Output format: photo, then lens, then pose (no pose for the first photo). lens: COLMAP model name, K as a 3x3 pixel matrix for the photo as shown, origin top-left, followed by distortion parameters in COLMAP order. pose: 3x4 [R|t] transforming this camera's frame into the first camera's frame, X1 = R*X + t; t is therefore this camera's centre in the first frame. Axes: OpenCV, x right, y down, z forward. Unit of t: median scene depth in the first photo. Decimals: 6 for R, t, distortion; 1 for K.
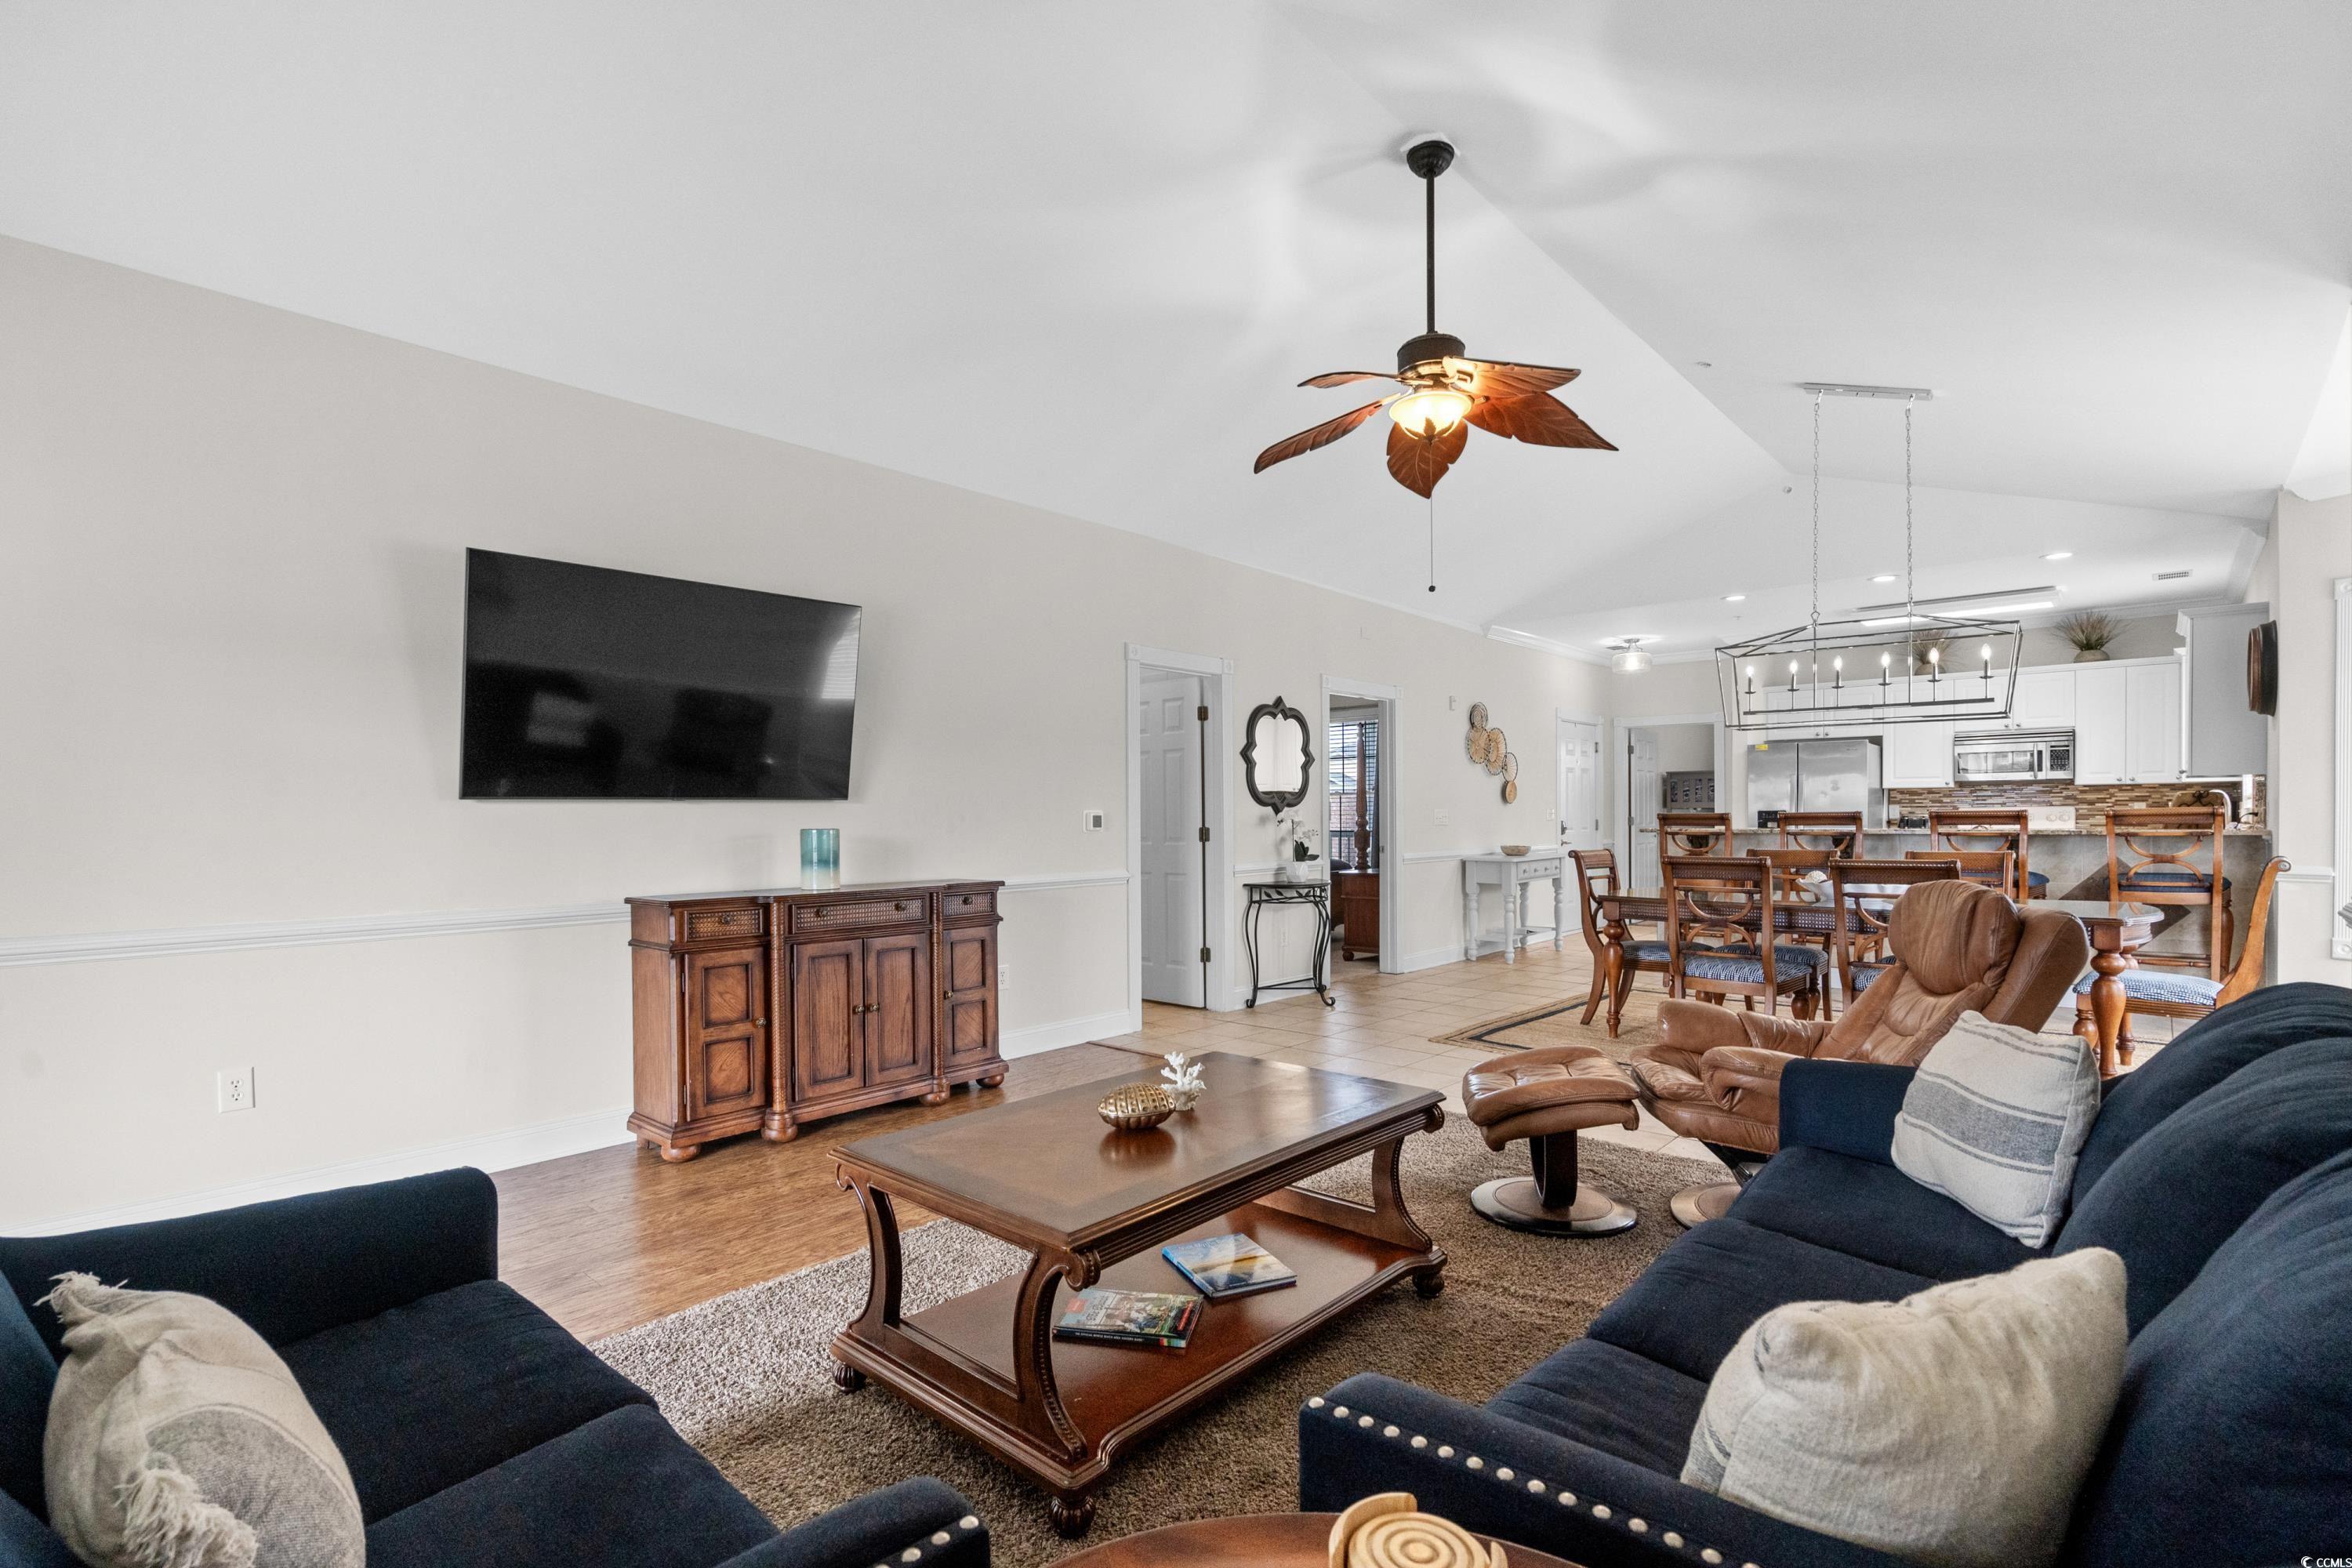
lens RADIAL K [[1064.6, 0, 1167.4], [0, 1064.6, 829.2], [0, 0, 1]] dist [-0.001815, -0.000108]
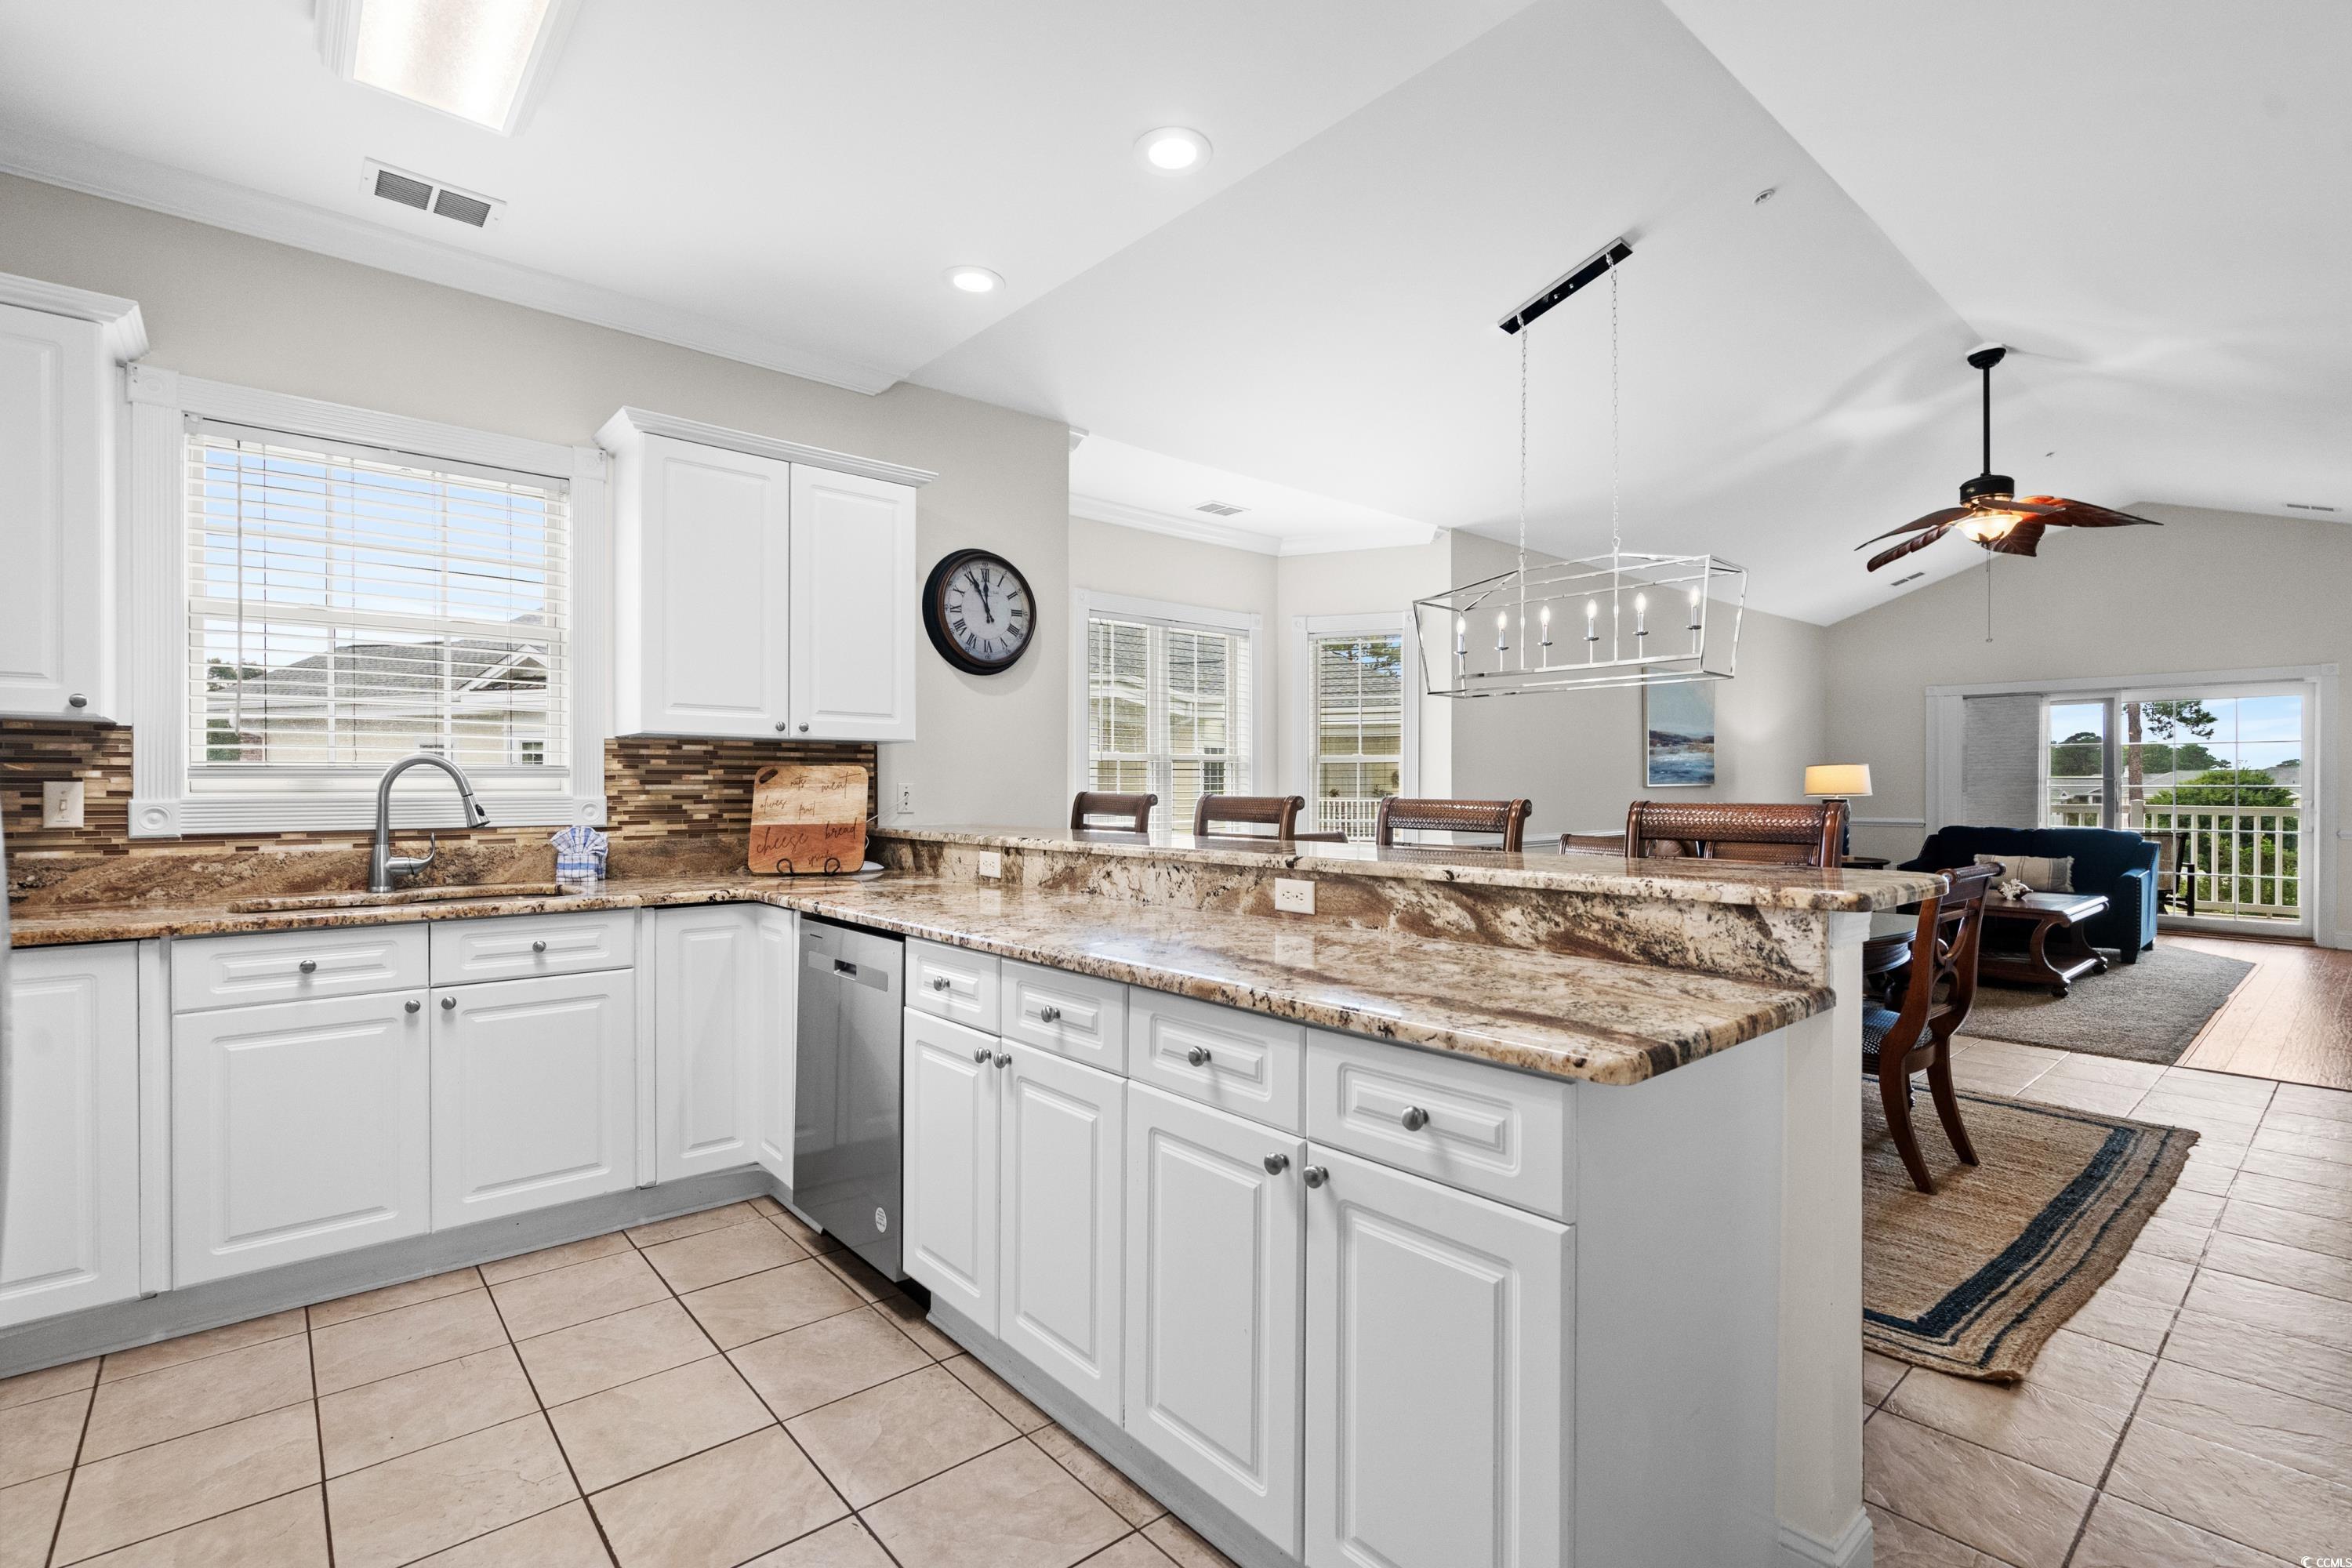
lens RADIAL K [[1071.4, 0, 1169.3], [0, 1071.4, 791.2], [0, 0, 1]] dist [-0.003238, 0.000547]
pose [[-0.993932, 0.007396, 0.109748, 0.989694], [0.009150, 0.999838, 0.015486, -0.040733], [-0.109616, 0.016396, -0.993839, 2.111478]]
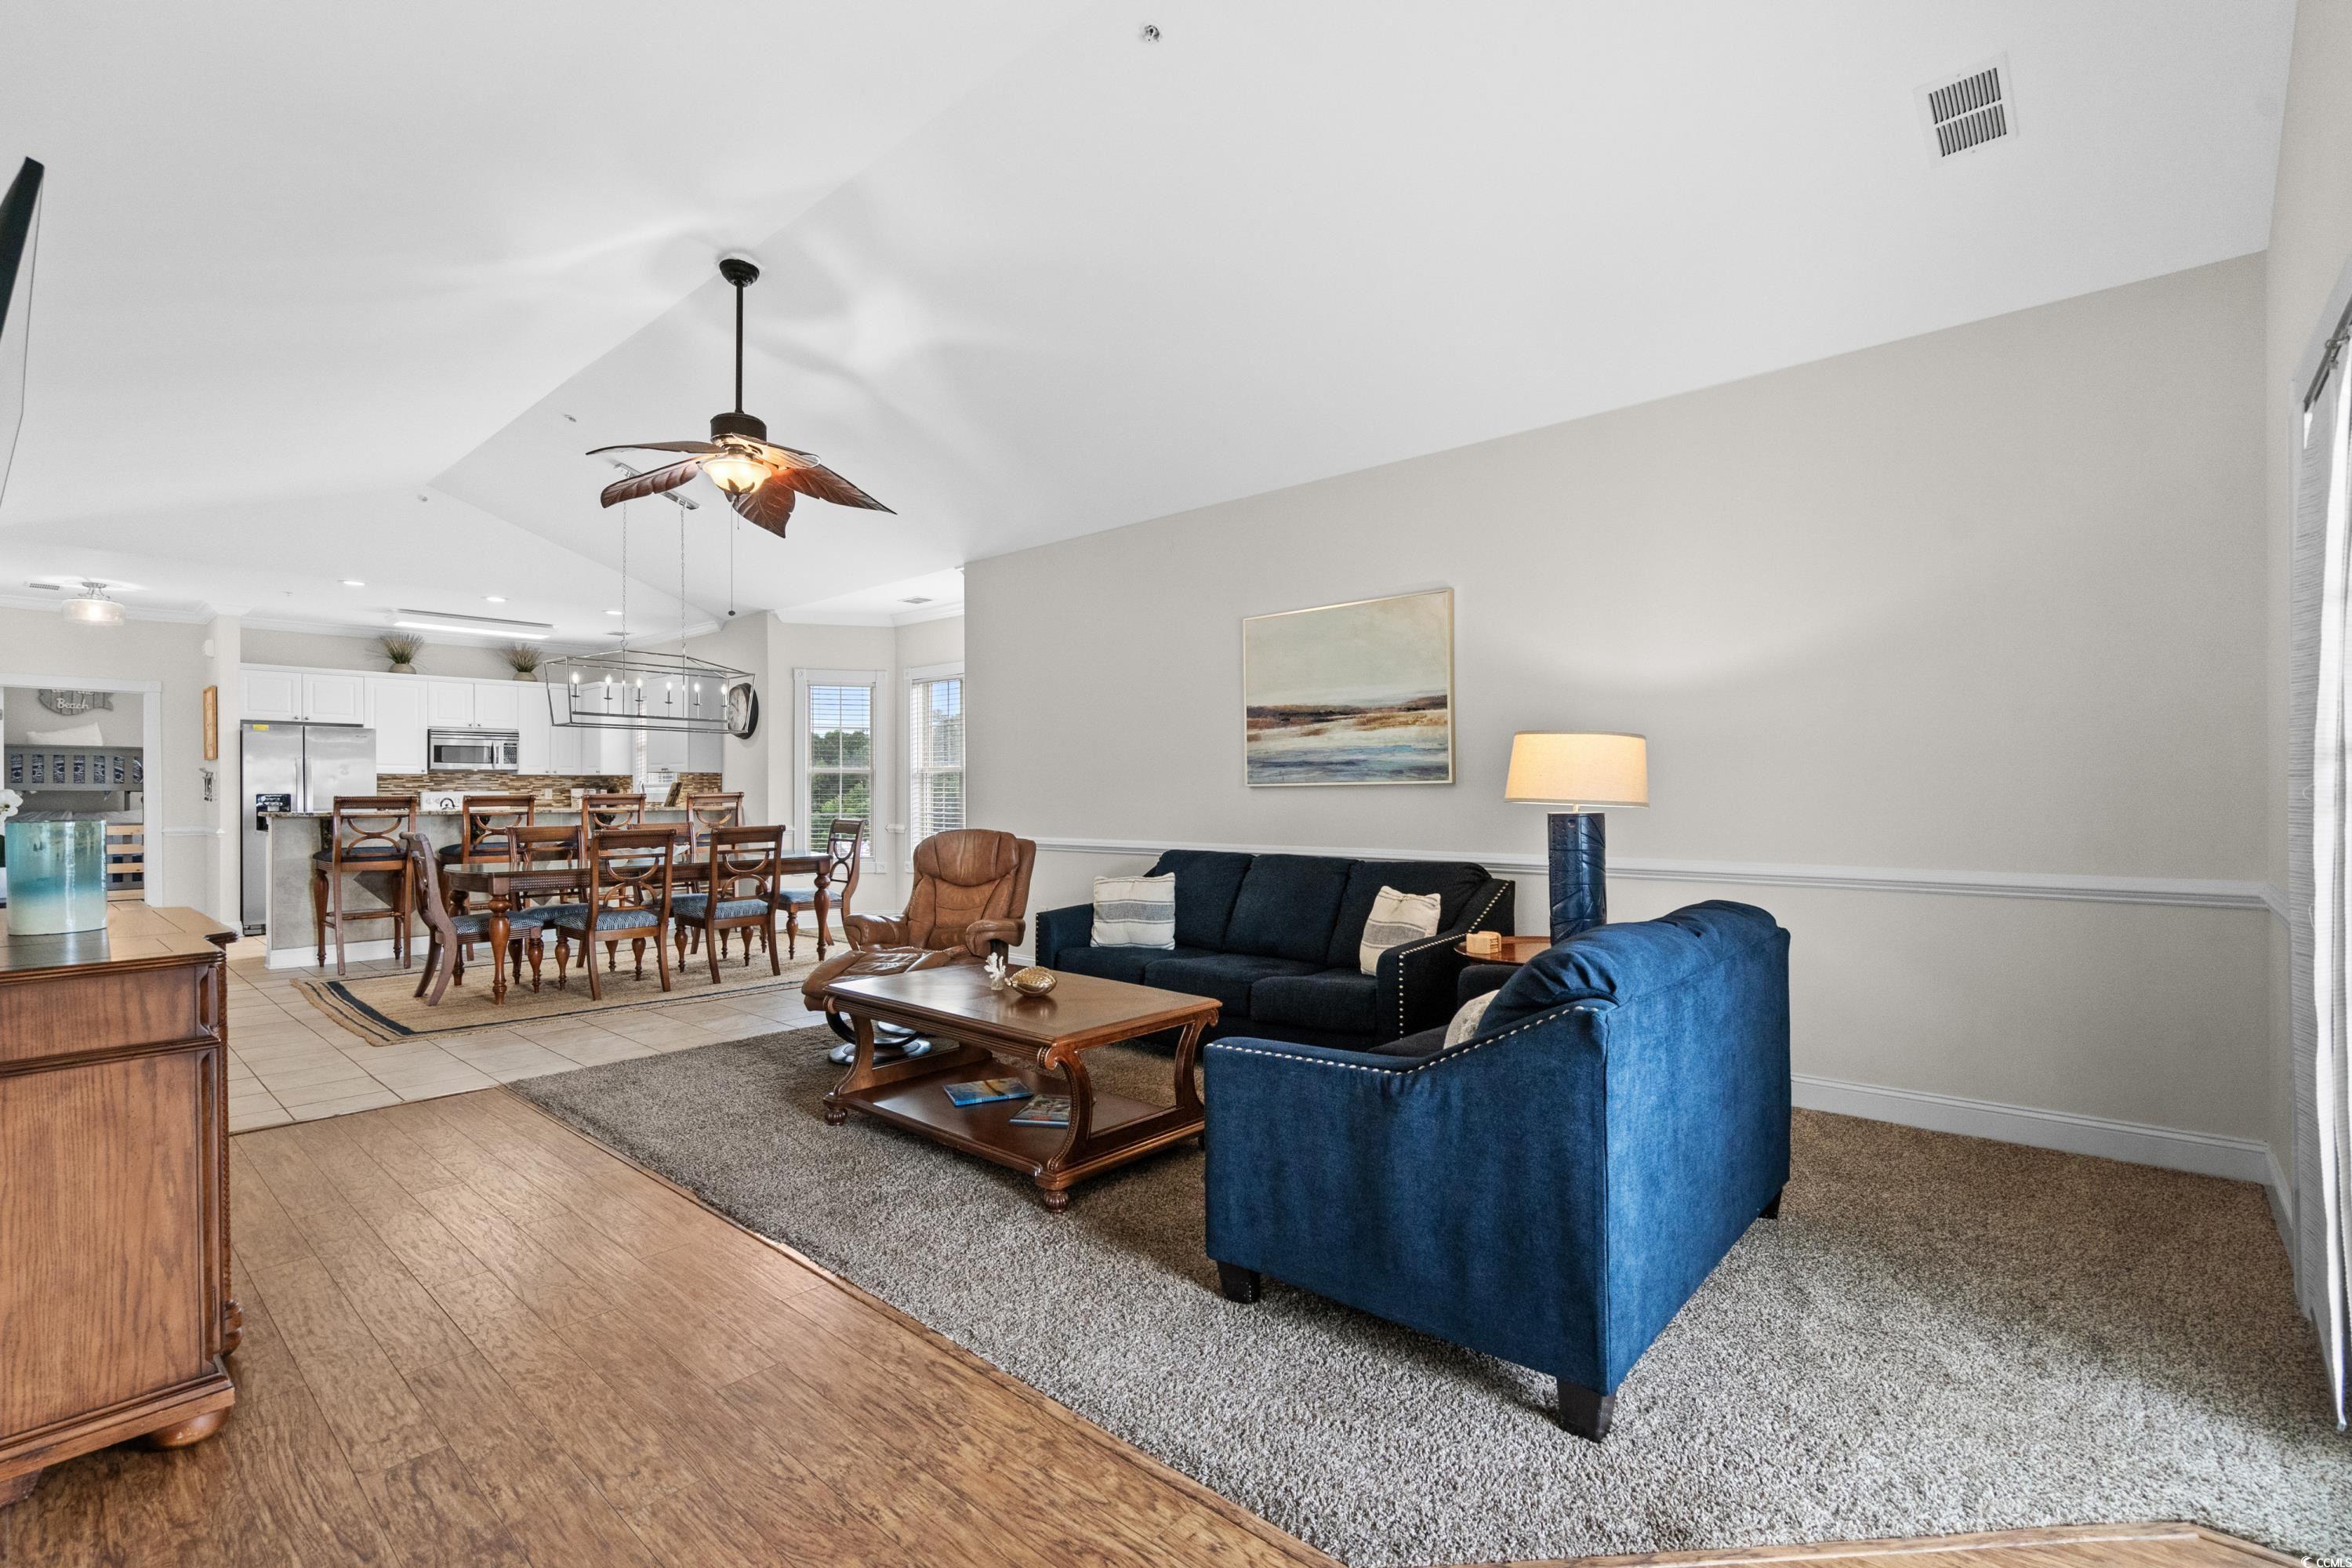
lens RADIAL K [[1067.2, 0, 1173.4], [0, 1067.2, 790.9], [0, 0, 1]] dist [-0.001670, 0.000075]
pose [[-0.012504, 0.008357, 0.999887, -0.811553], [0.014174, 0.999866, -0.008179, -0.001079], [-0.999821, 0.014070, -0.012621, 0.405774]]
